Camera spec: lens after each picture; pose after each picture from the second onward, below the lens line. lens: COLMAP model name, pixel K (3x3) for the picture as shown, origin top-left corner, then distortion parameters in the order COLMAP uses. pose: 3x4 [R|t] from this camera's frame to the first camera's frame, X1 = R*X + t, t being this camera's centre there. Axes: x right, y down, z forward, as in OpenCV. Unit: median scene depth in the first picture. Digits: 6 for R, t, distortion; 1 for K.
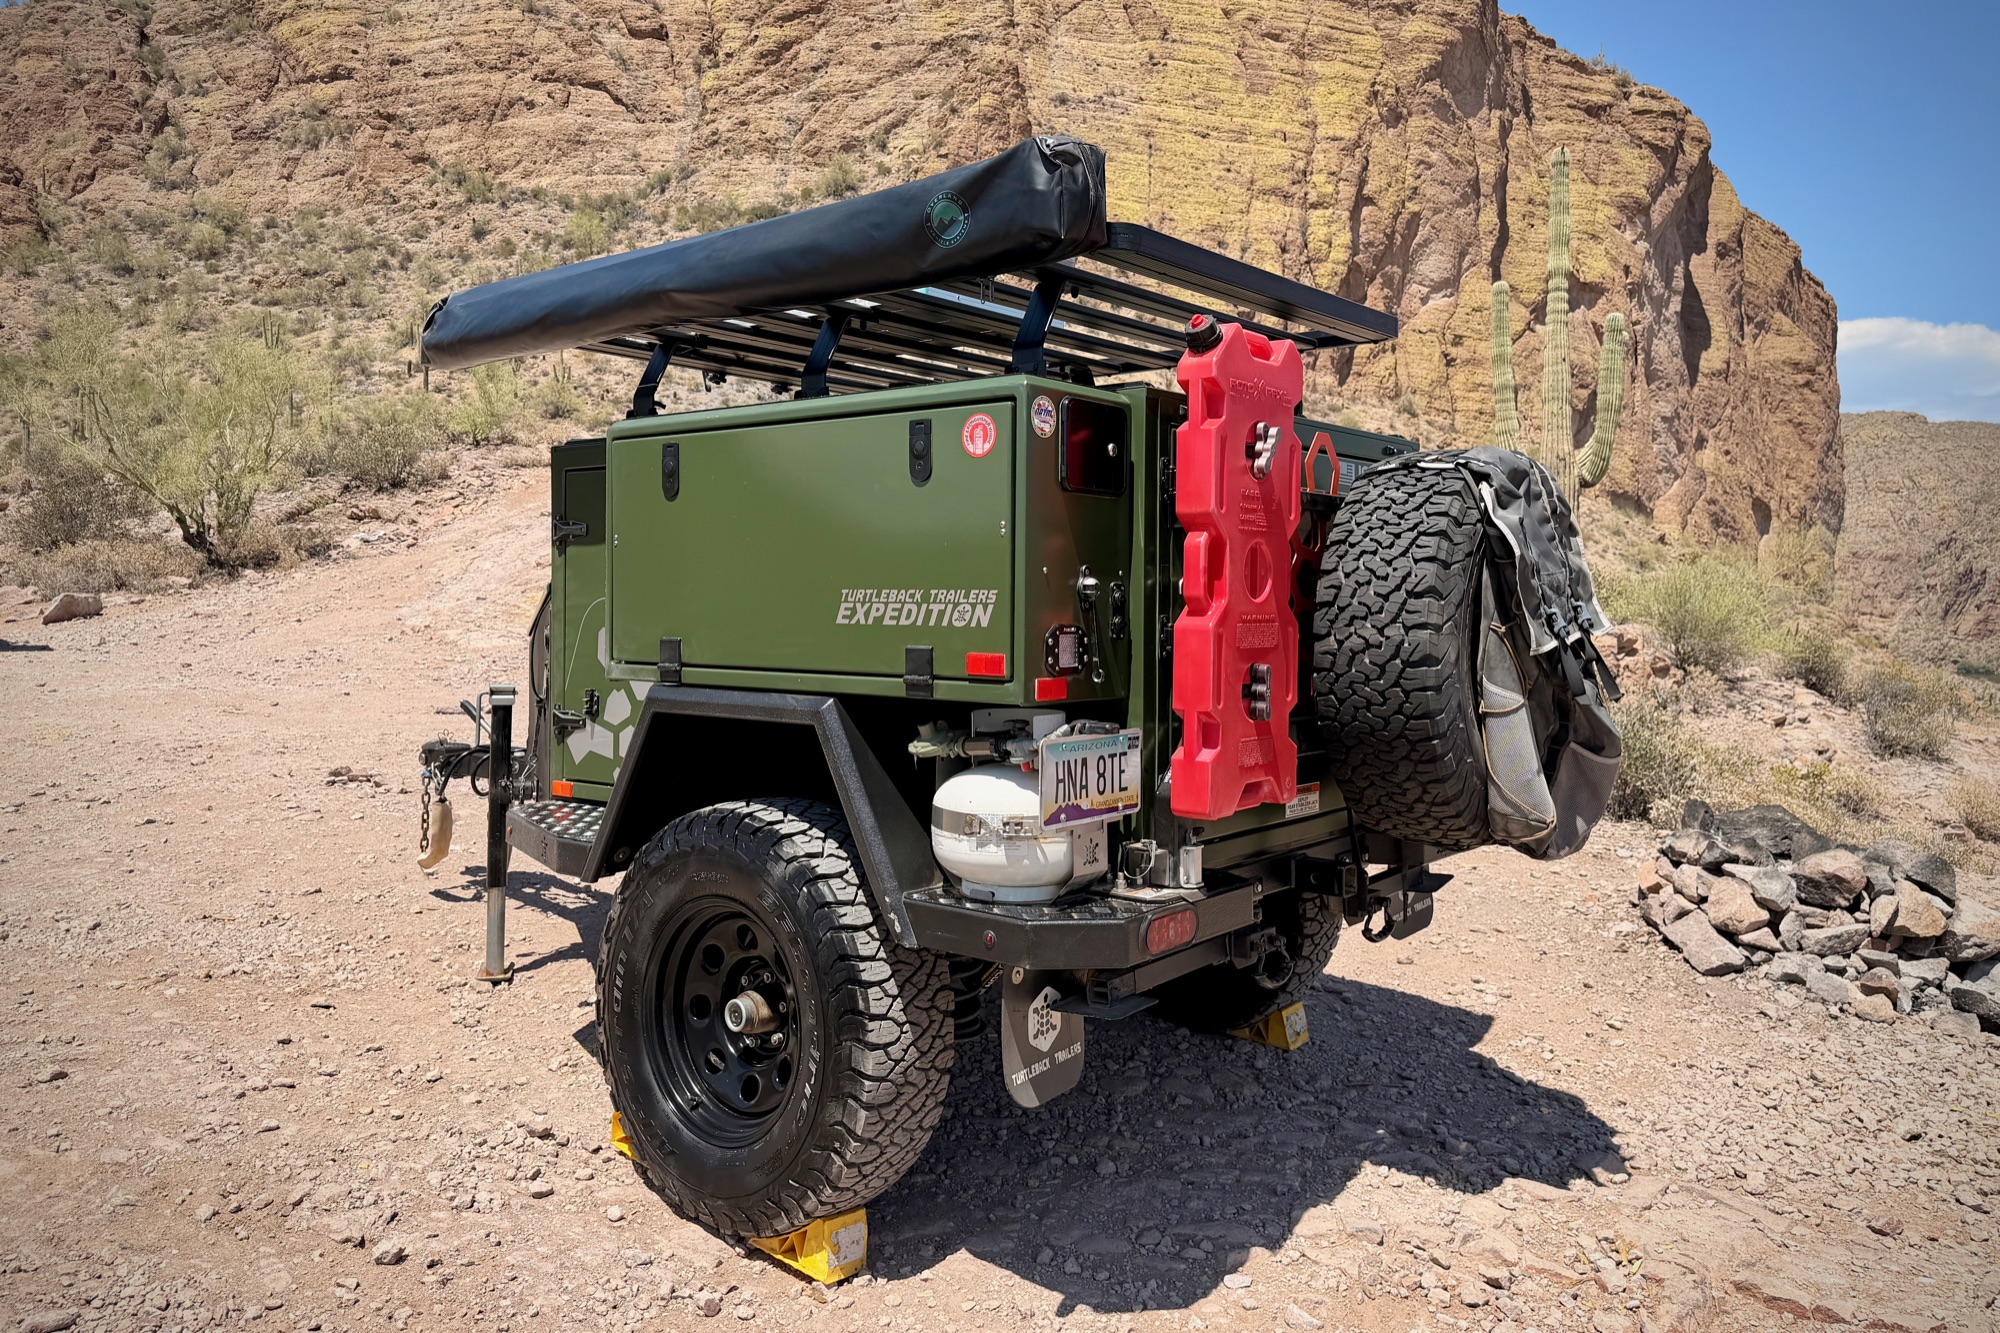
lens RADIAL K [[1426.0, 0, 1022.5], [0, 1426.0, 609.2], [0, 0, 1]] dist [0.044593, -0.057048]
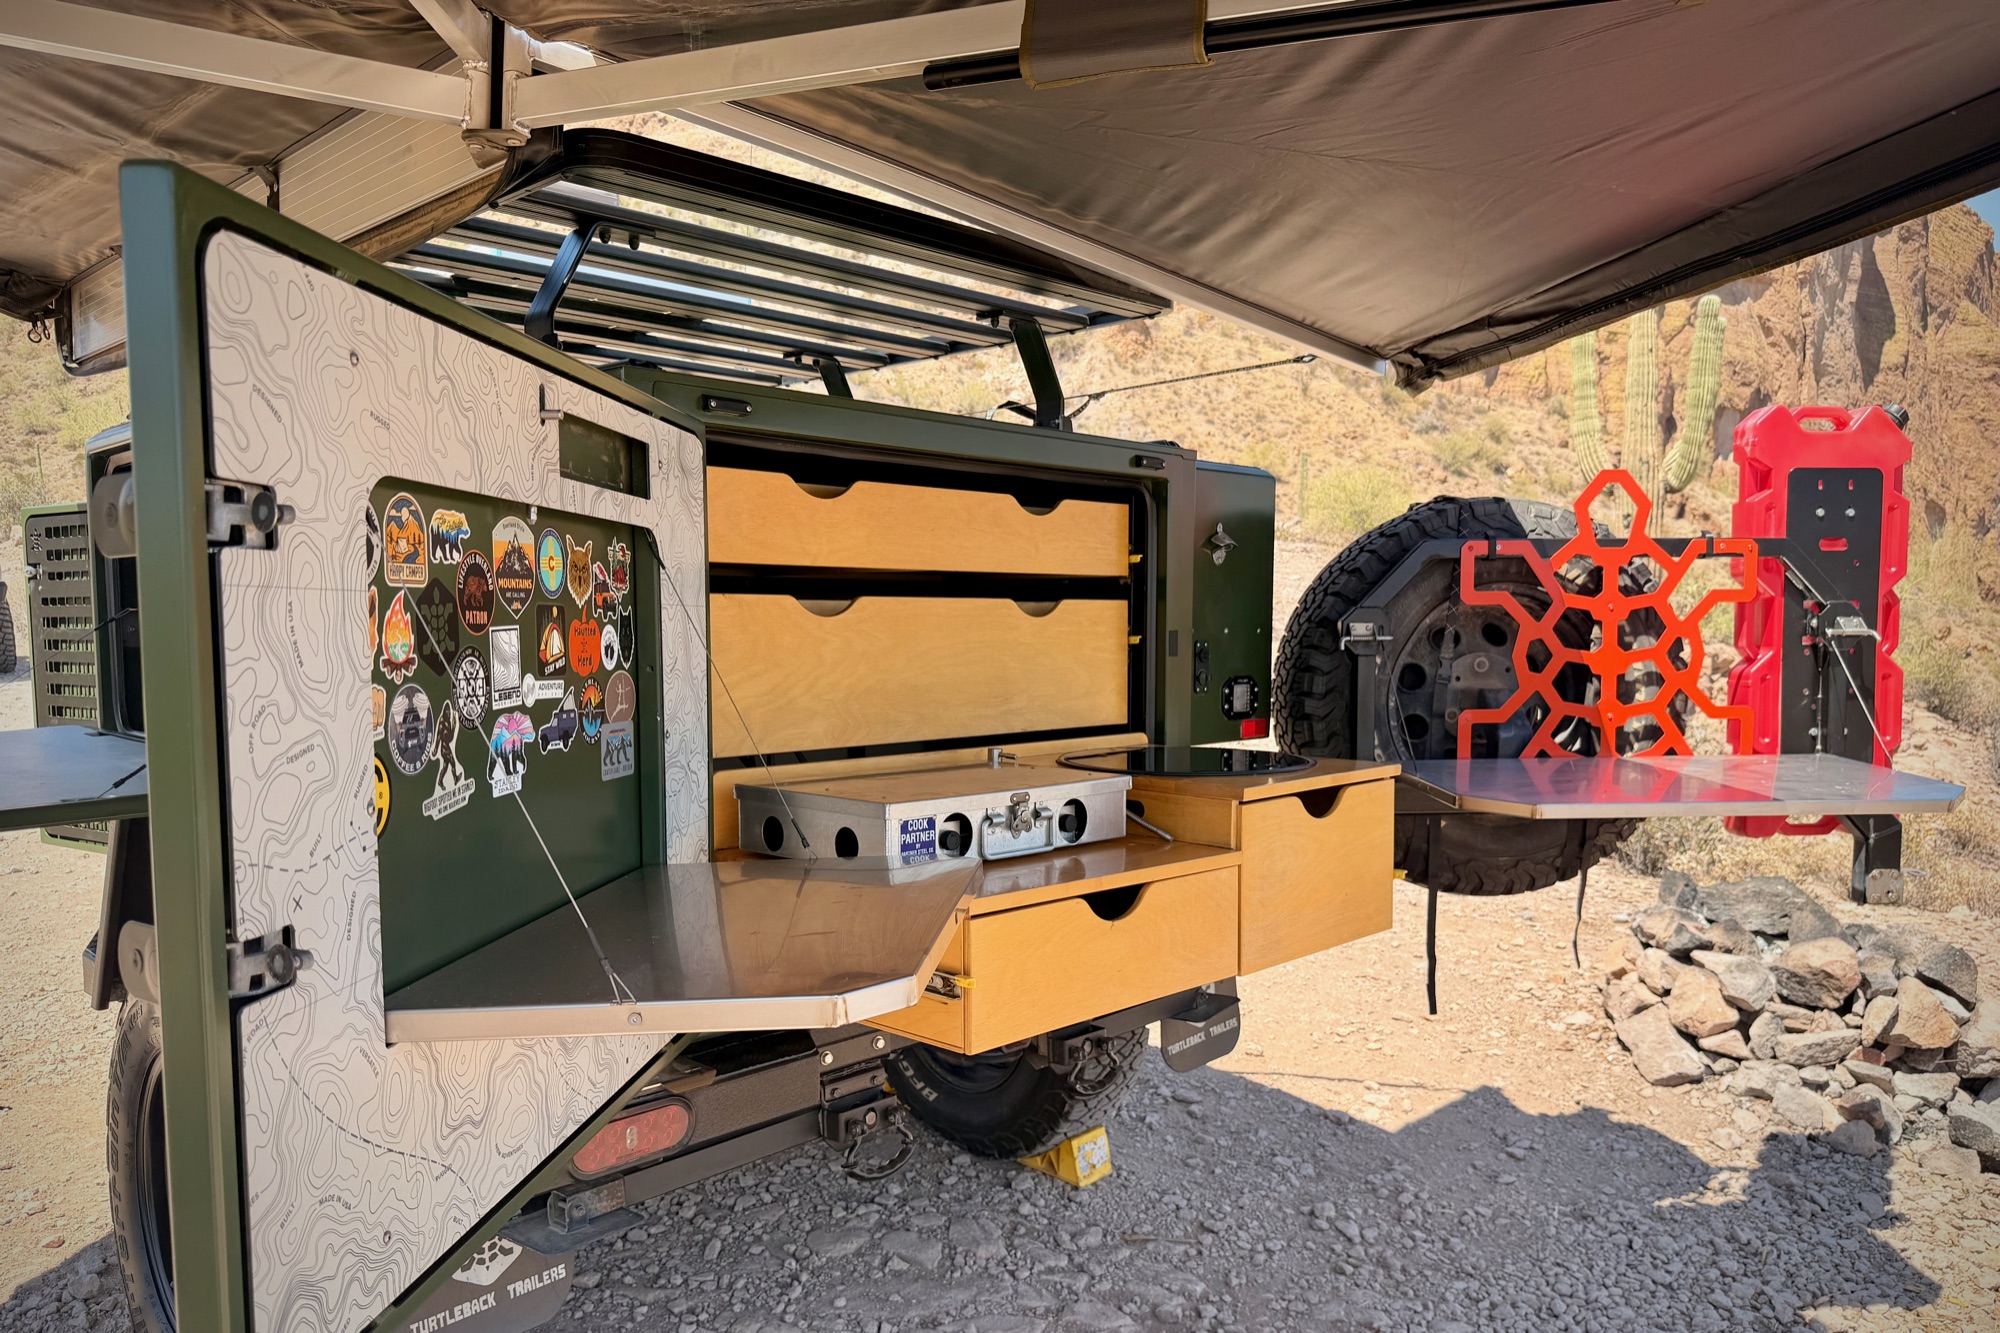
lens RADIAL K [[1426.0, 0, 1031.0], [0, 1426.0, 734.1], [0, 0, 1]] dist [0.044593, -0.057048]
pose [[0.996608, 0.003423, -0.082226, 0.186206], [0.003010, 0.996949, 0.077995, -0.014915], [0.082242, -0.077978, 0.993557, 0.161757]]
